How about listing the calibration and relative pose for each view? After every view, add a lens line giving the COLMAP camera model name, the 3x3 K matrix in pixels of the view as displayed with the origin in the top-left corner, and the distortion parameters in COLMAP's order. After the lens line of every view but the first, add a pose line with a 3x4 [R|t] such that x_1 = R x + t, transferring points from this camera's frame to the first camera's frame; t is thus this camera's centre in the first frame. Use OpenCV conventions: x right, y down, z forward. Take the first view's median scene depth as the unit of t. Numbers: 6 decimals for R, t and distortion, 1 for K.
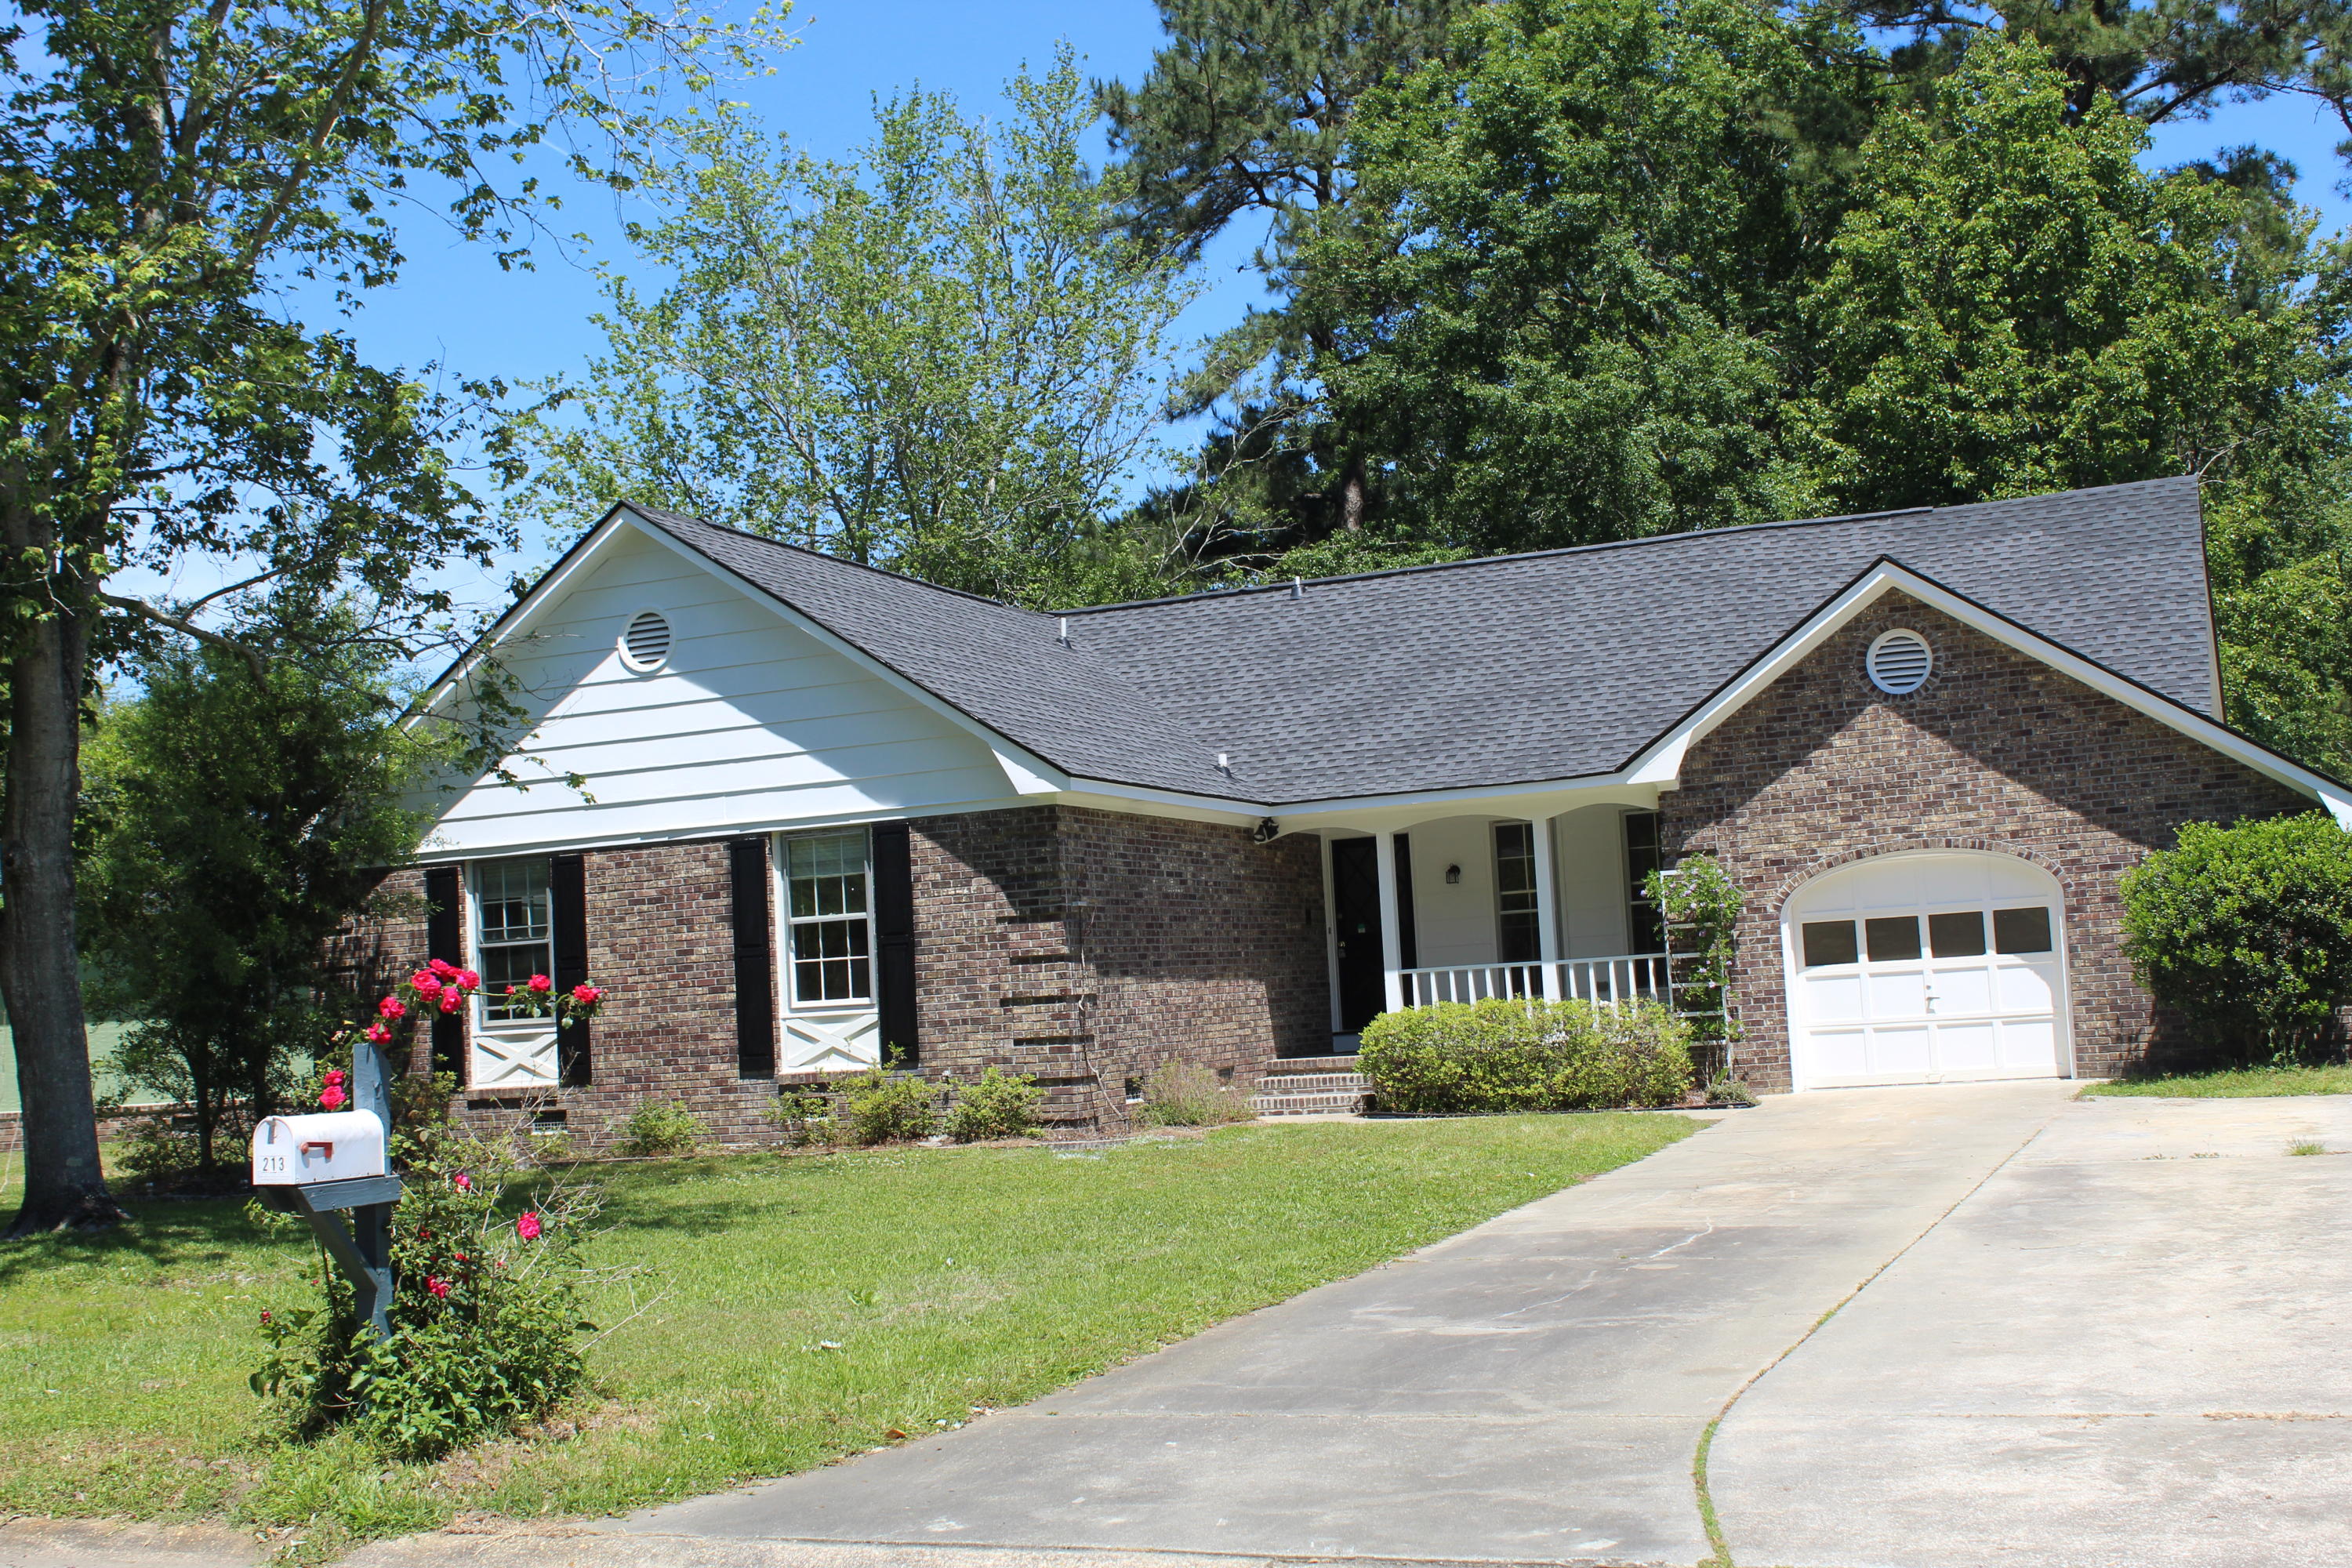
lens RADIAL K [[2755.3, 0, 1167.1], [0, 2755.3, 739.7], [0, 0, 1]] dist [-0.079611, 0.000000]
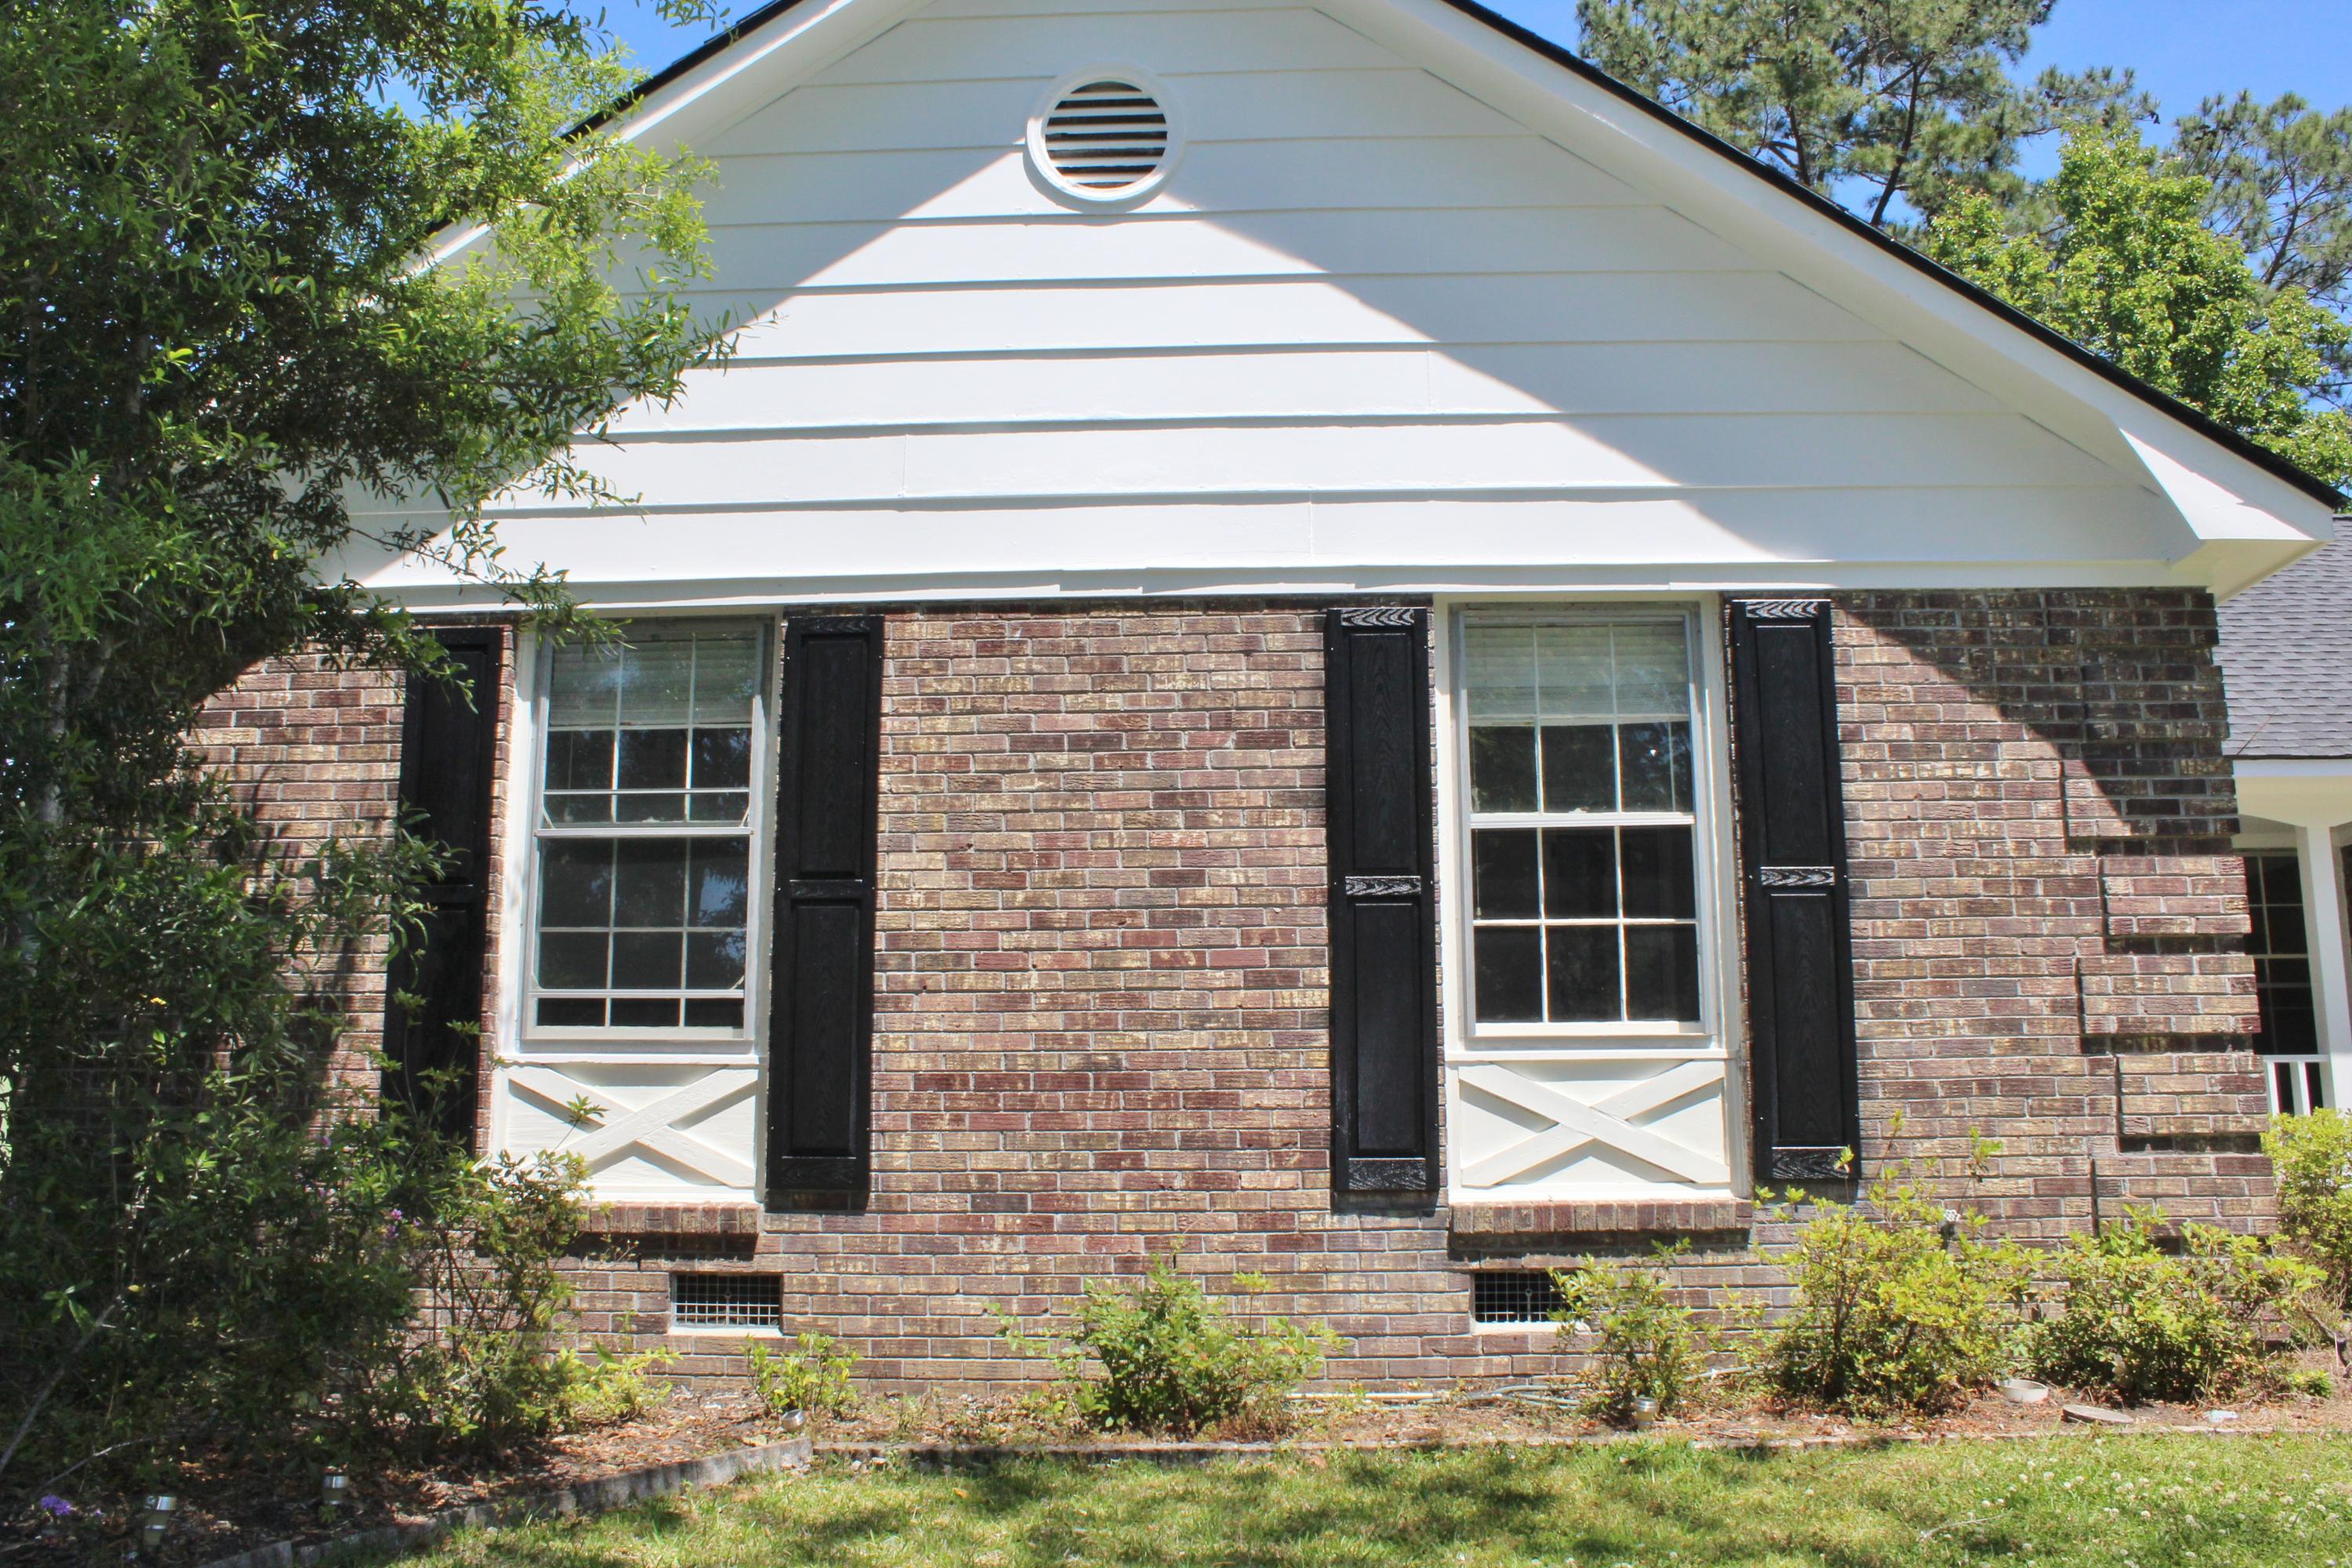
lens RADIAL K [[1962.9, 0, 1165.9], [0, 1962.9, 761.4], [0, 0, 1]] dist [-0.151097, 0.120316]
pose [[0.932687, 0.123209, 0.338991, -0.270864], [-0.086780, 0.988894, -0.120658, 0.093853], [-0.350092, 0.083118, 0.933020, 0.733947]]
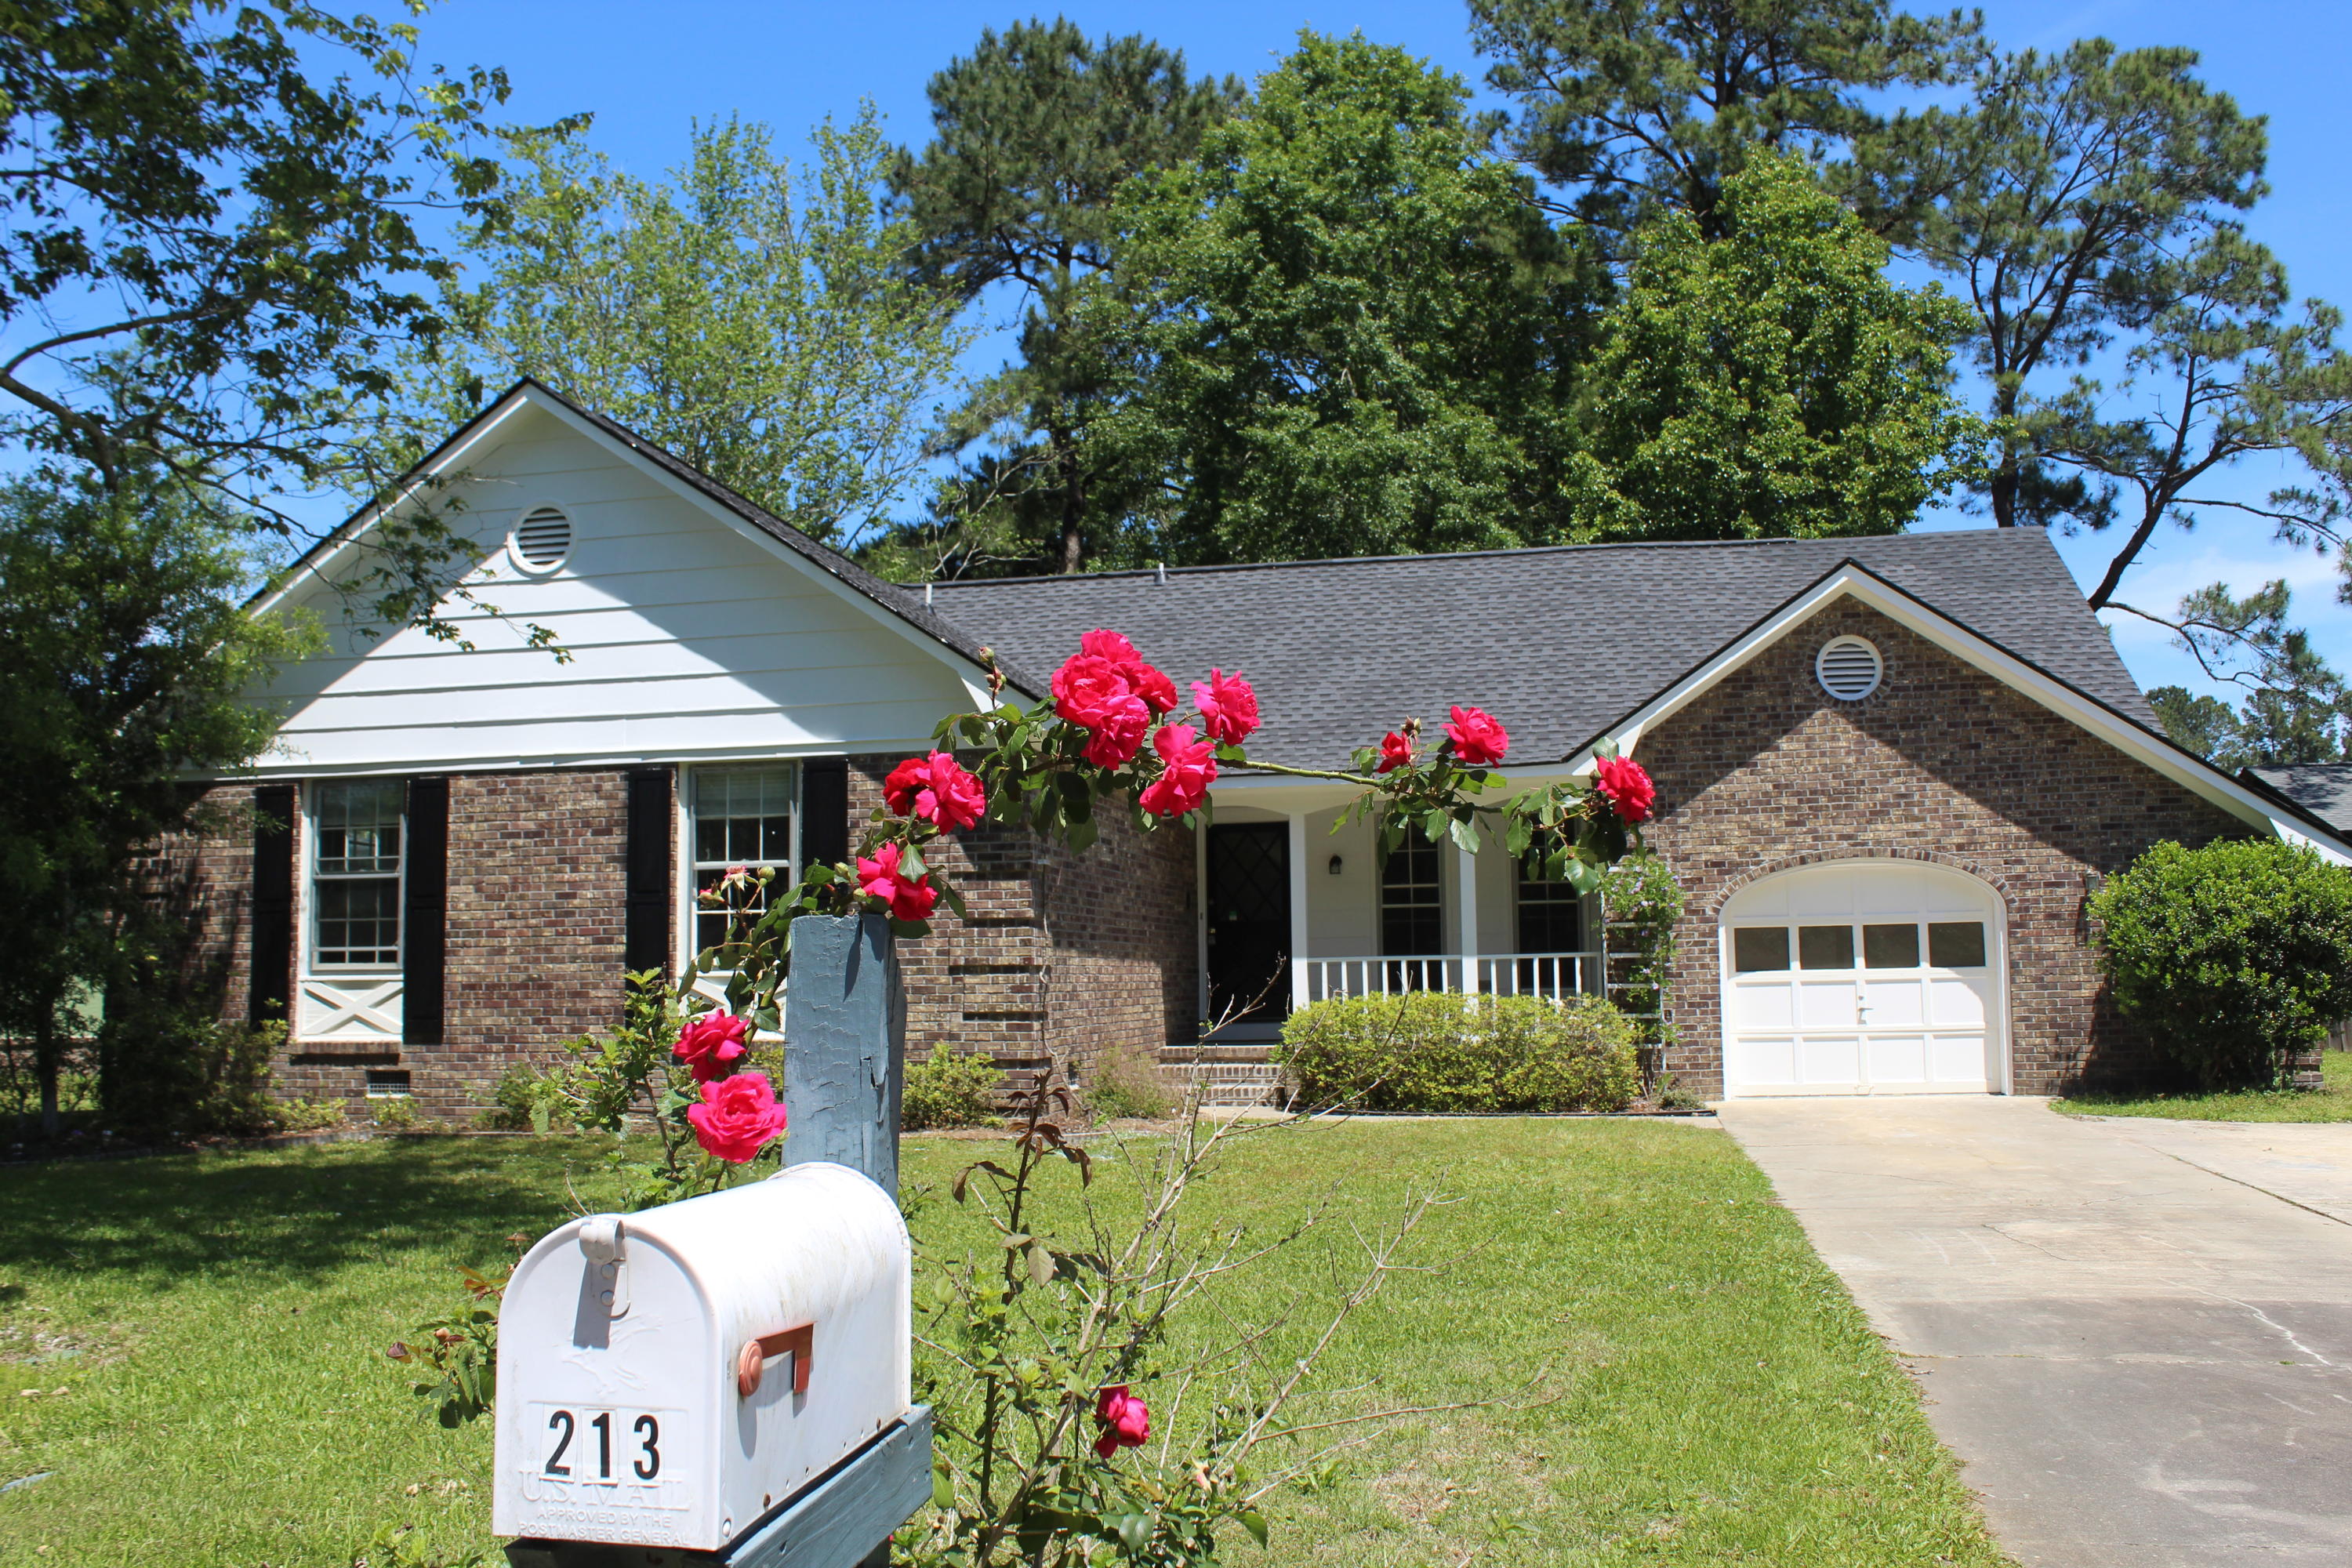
lens RADIAL K [[2126.1, 0, 1175.3], [0, 2126.1, 750.4], [0, 0, 1]] dist [-0.132283, 0.096368]
pose [[0.978896, 0.066003, 0.193409, -0.117501], [-0.061680, 0.997695, -0.028294, 0.038145], [-0.194831, 0.015767, 0.980710, 0.306126]]
